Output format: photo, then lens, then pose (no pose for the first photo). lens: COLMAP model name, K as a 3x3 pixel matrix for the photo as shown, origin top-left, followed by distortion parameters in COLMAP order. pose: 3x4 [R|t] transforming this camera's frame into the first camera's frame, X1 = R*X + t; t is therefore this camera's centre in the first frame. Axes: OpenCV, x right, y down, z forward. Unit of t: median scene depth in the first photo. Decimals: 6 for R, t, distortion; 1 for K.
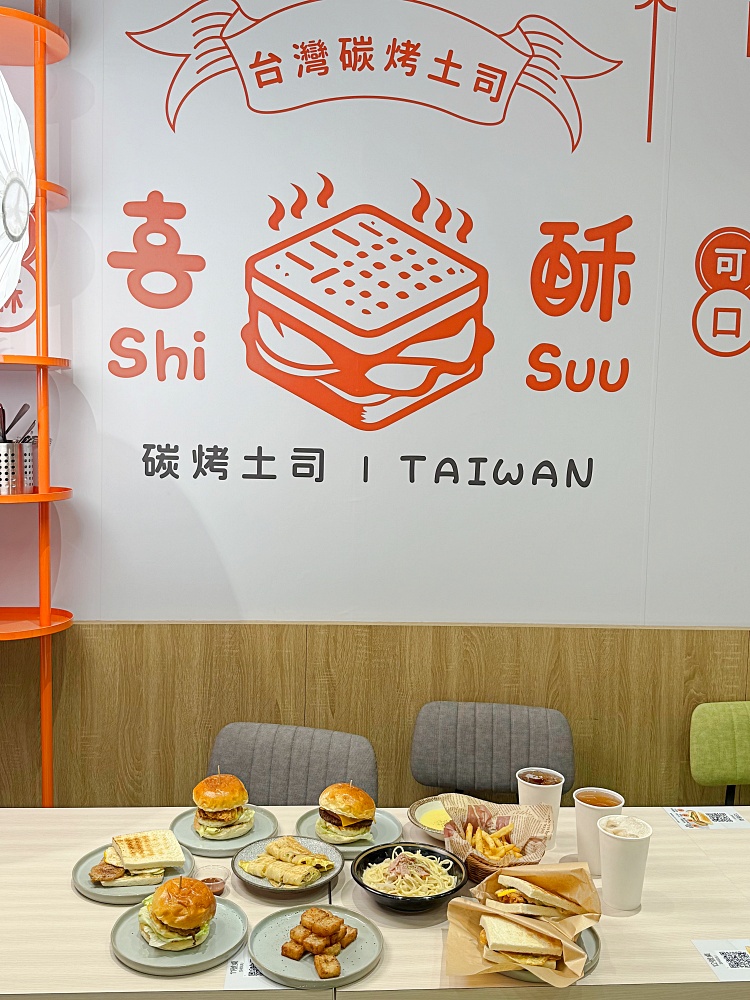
lens RADIAL K [[990.5, 0, 375.0], [0, 990.5, 500.0], [0, 0, 1]] dist [0.015566, -0.017474]
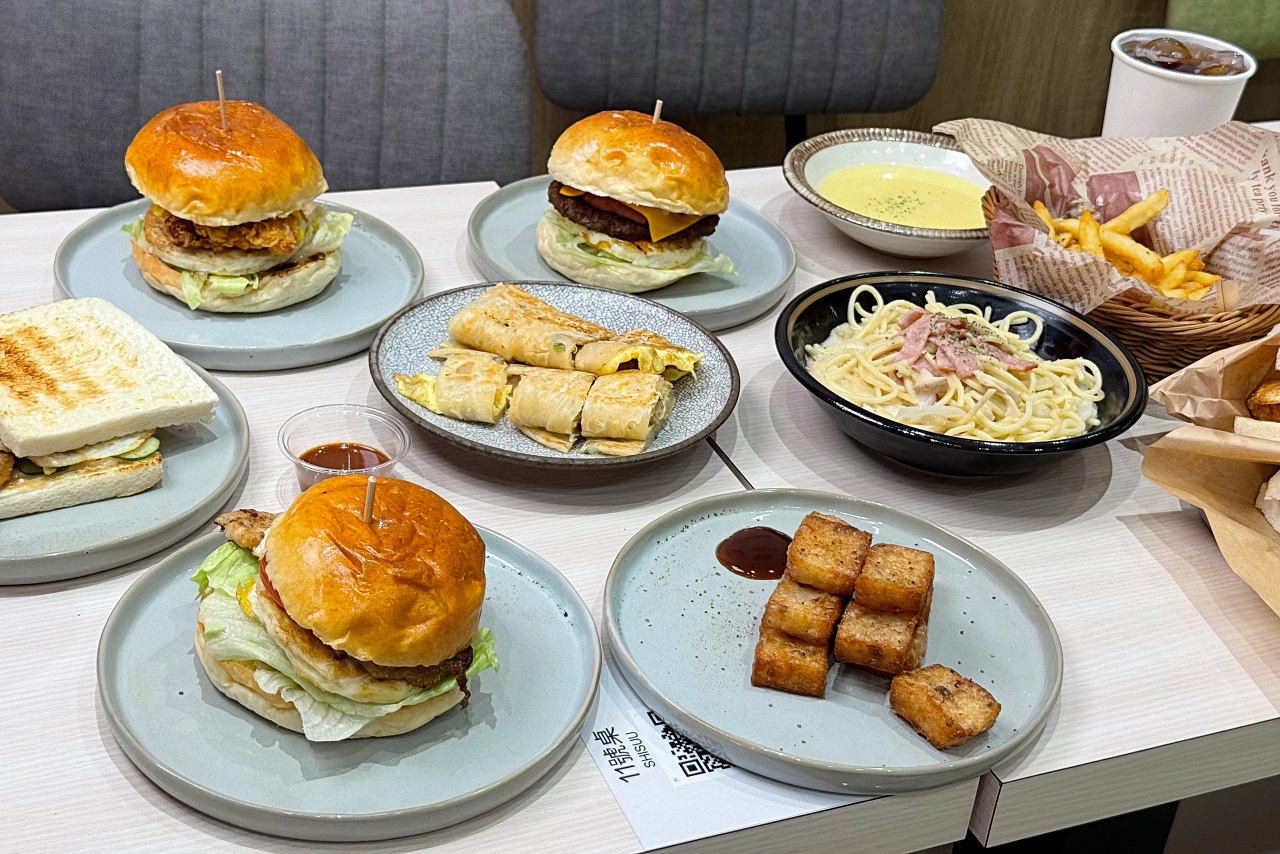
lens RADIAL K [[1770.9, 0, 640.0], [0, 1770.9, 427.0], [0, 0, 1]] dist [0.190298, -0.055912]
pose [[0.933213, -0.115894, 0.340120, -0.239985], [-0.046243, 0.899950, 0.433534, 0.132030], [-0.356335, -0.420308, 0.834486, 0.490414]]
